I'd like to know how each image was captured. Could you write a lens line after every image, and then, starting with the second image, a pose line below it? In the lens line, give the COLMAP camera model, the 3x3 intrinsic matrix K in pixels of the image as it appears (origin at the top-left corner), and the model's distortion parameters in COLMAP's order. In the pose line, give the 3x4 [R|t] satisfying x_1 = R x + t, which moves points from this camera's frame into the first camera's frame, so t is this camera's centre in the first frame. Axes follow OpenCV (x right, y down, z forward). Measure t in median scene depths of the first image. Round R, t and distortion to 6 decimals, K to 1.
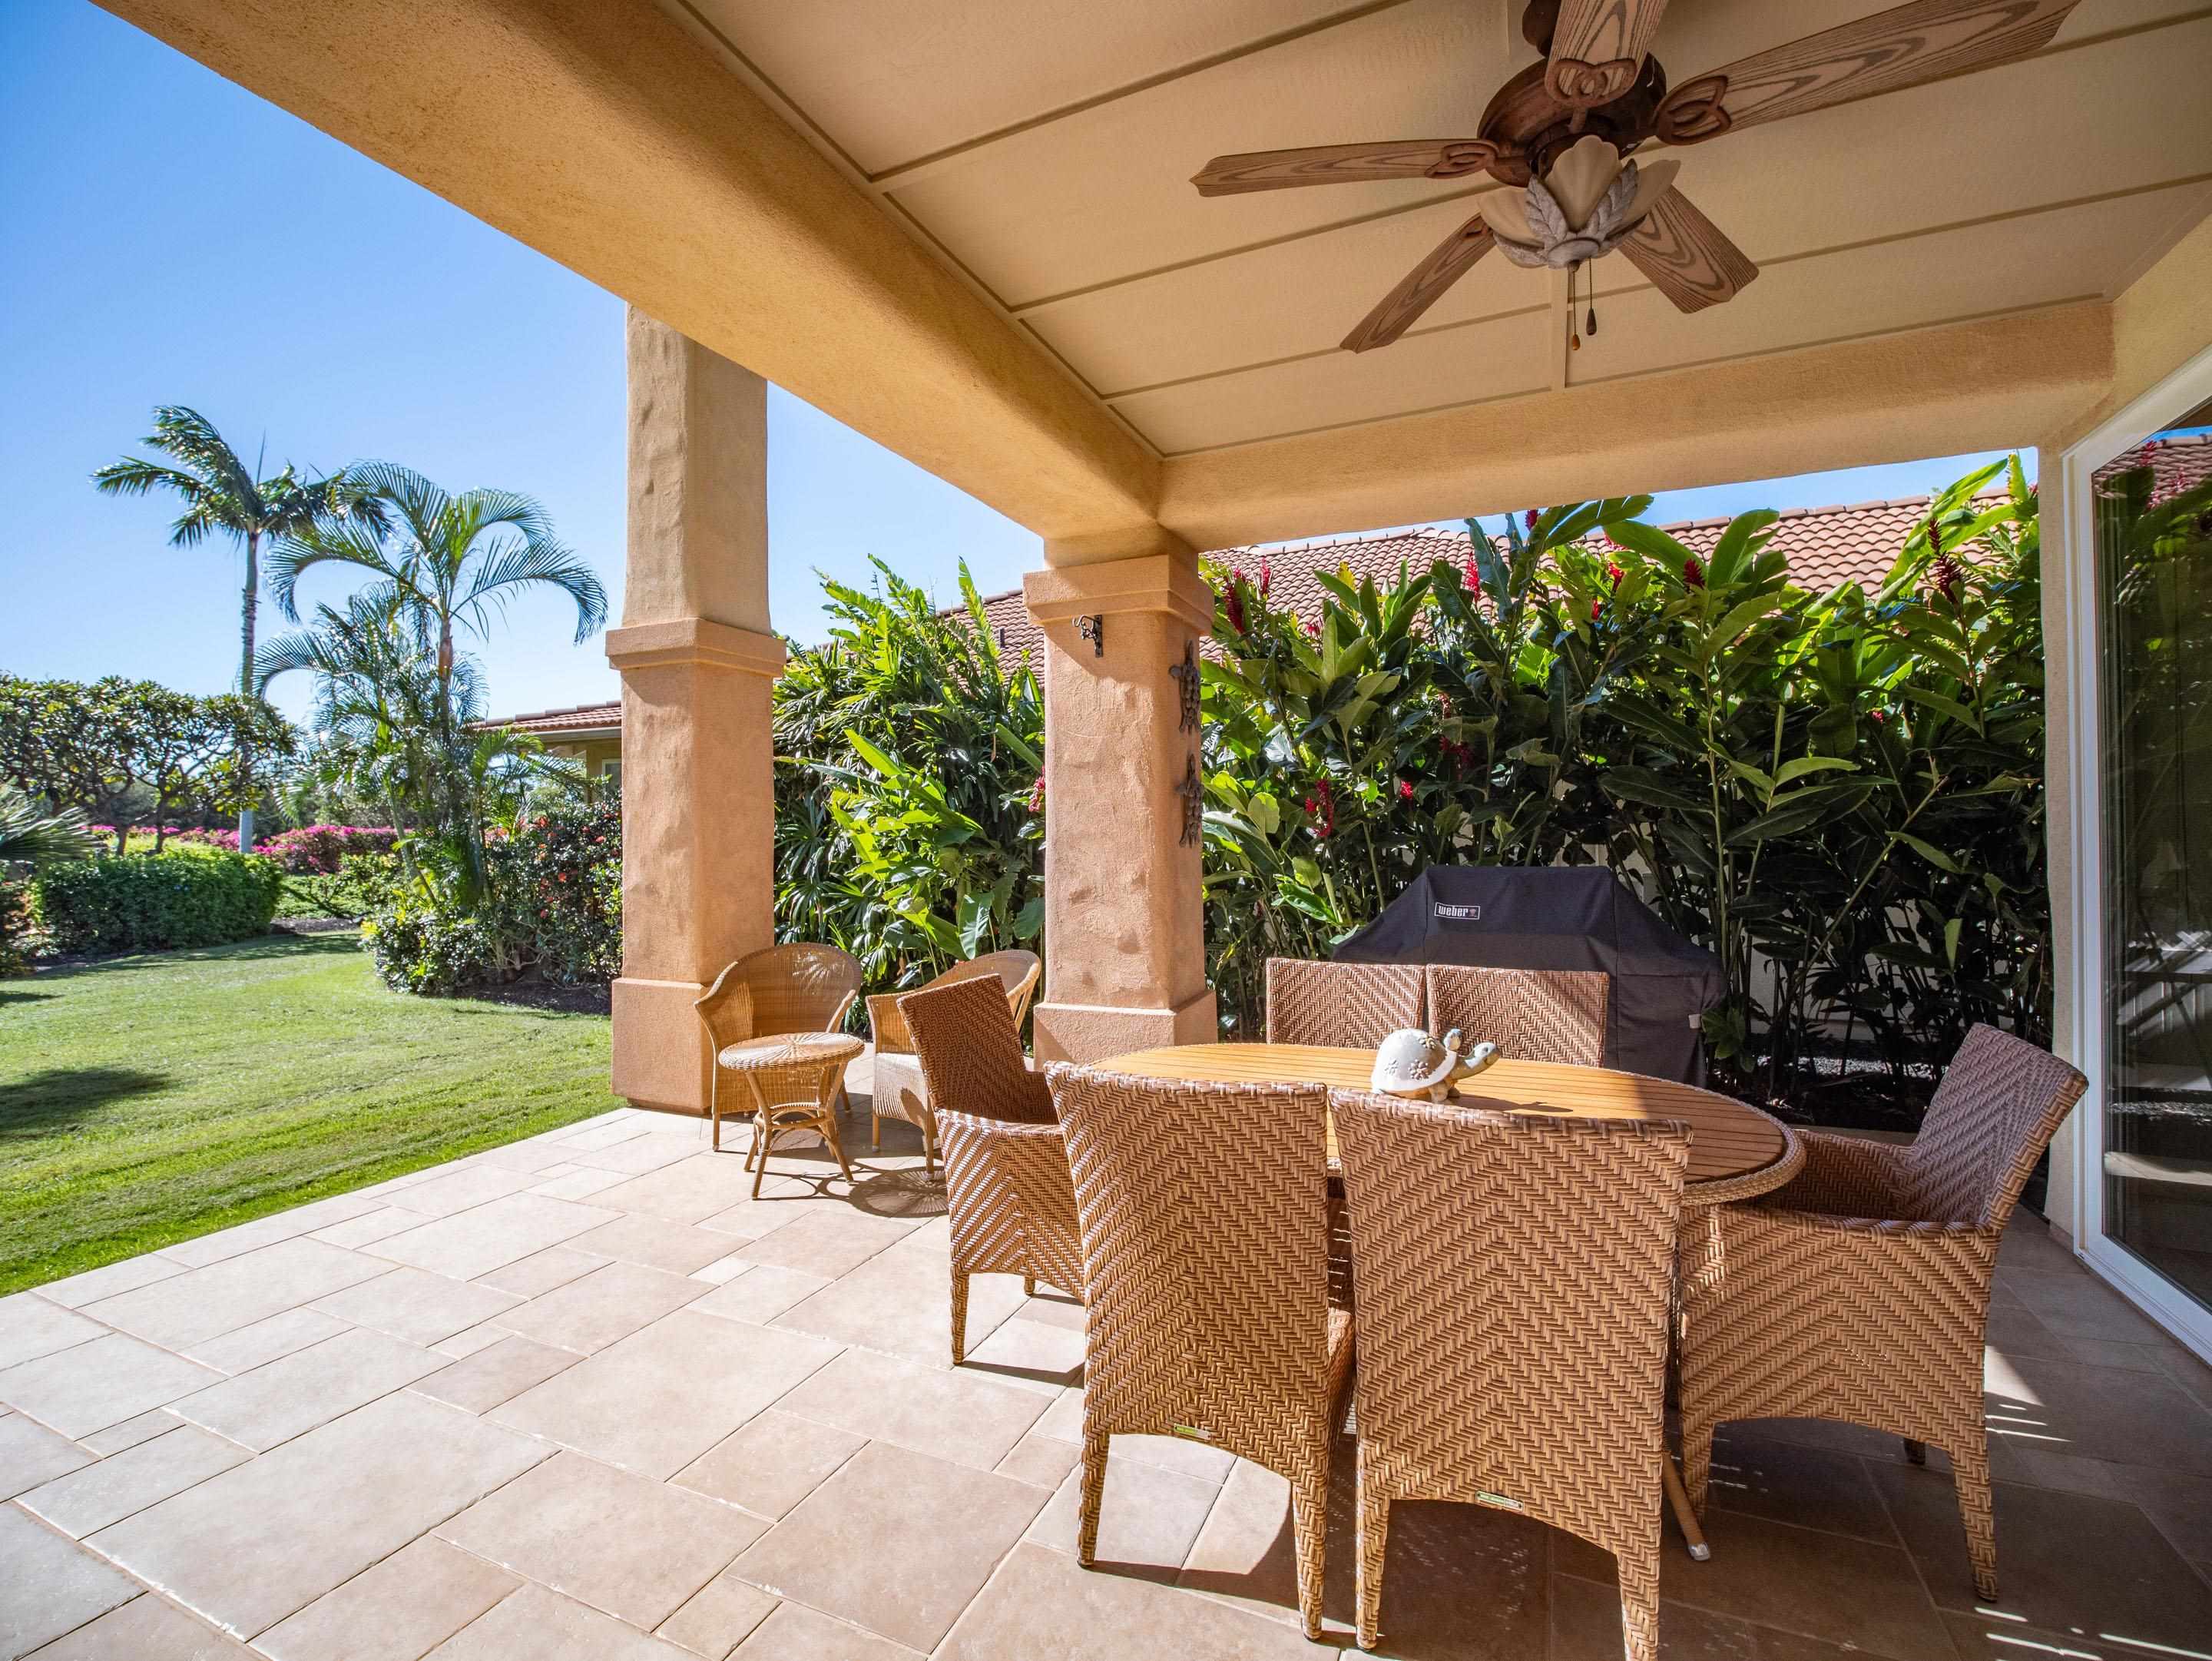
lens RADIAL K [[984.6, 0, 1100.9], [0, 984.6, 821.3], [0, 0, 1]] dist [-0.000623, -0.000334]
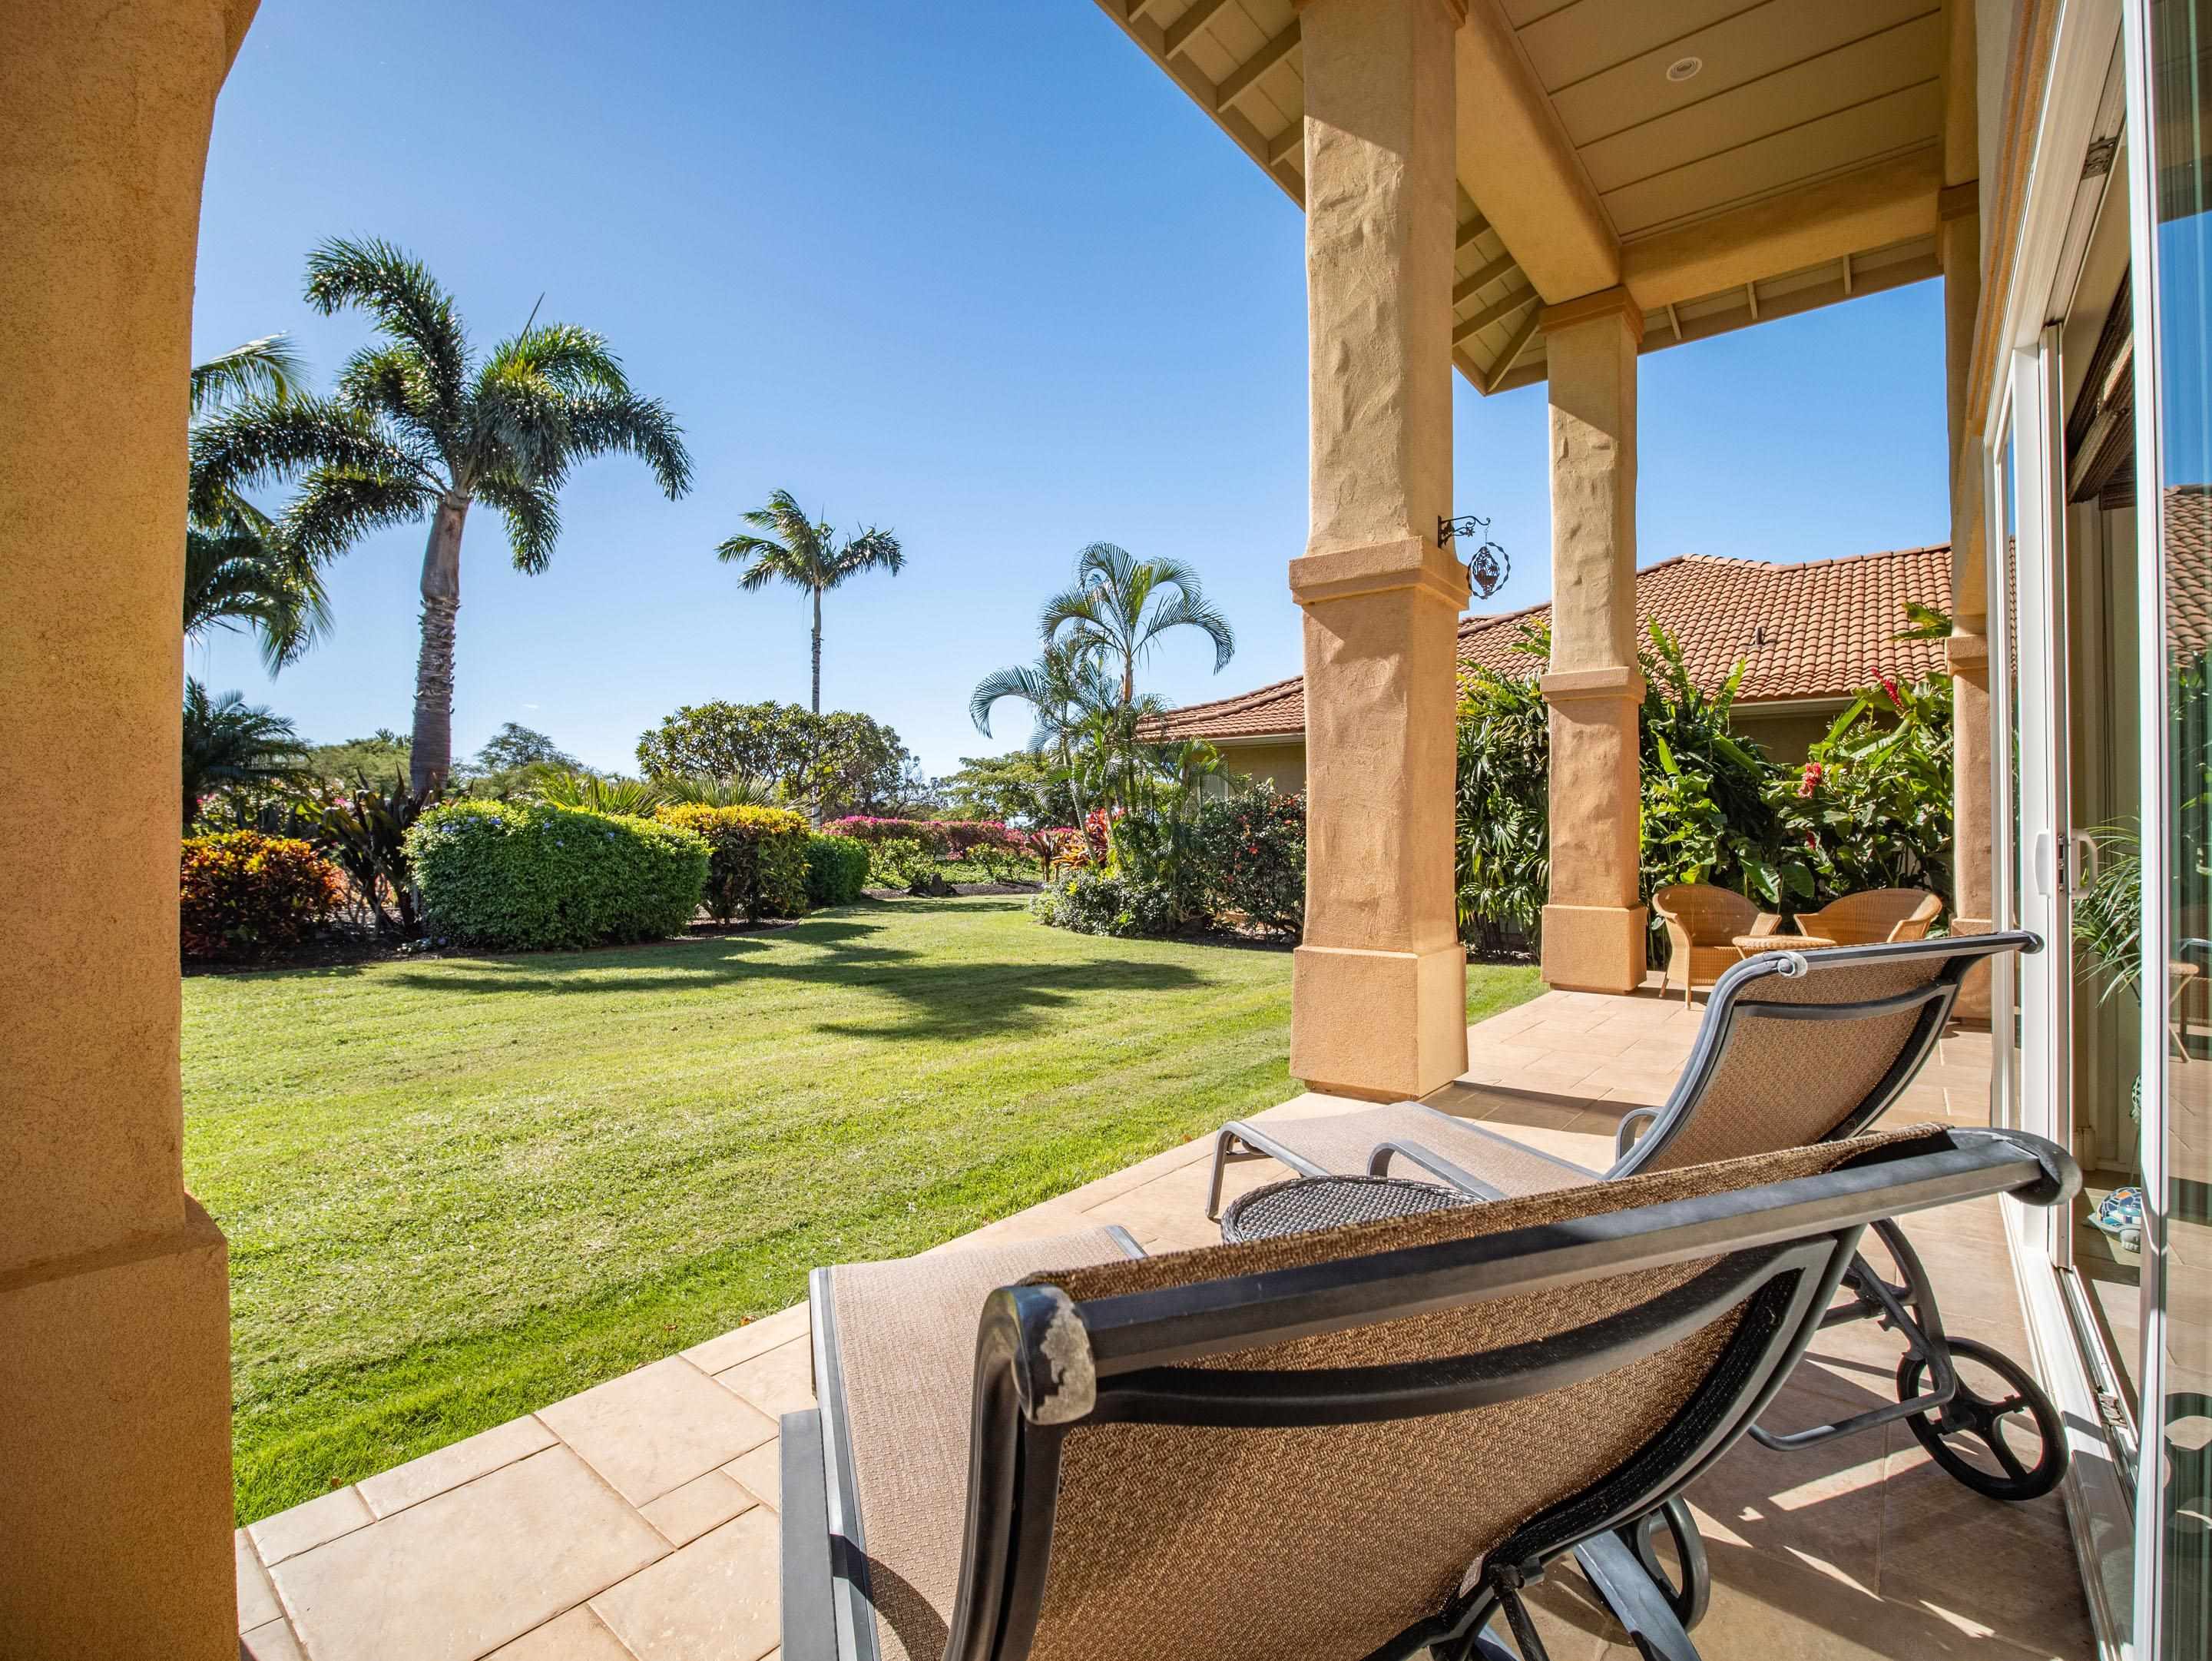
lens RADIAL K [[968.5, 0, 1152.3], [0, 968.5, 819.3], [0, 0, 1]] dist [-0.001106, -0.000134]
pose [[0.971254, 0.011566, -0.237764, -0.332966], [-0.012589, 0.999917, -0.002784, 0.018323], [0.237712, 0.005698, 0.971319, -0.271670]]
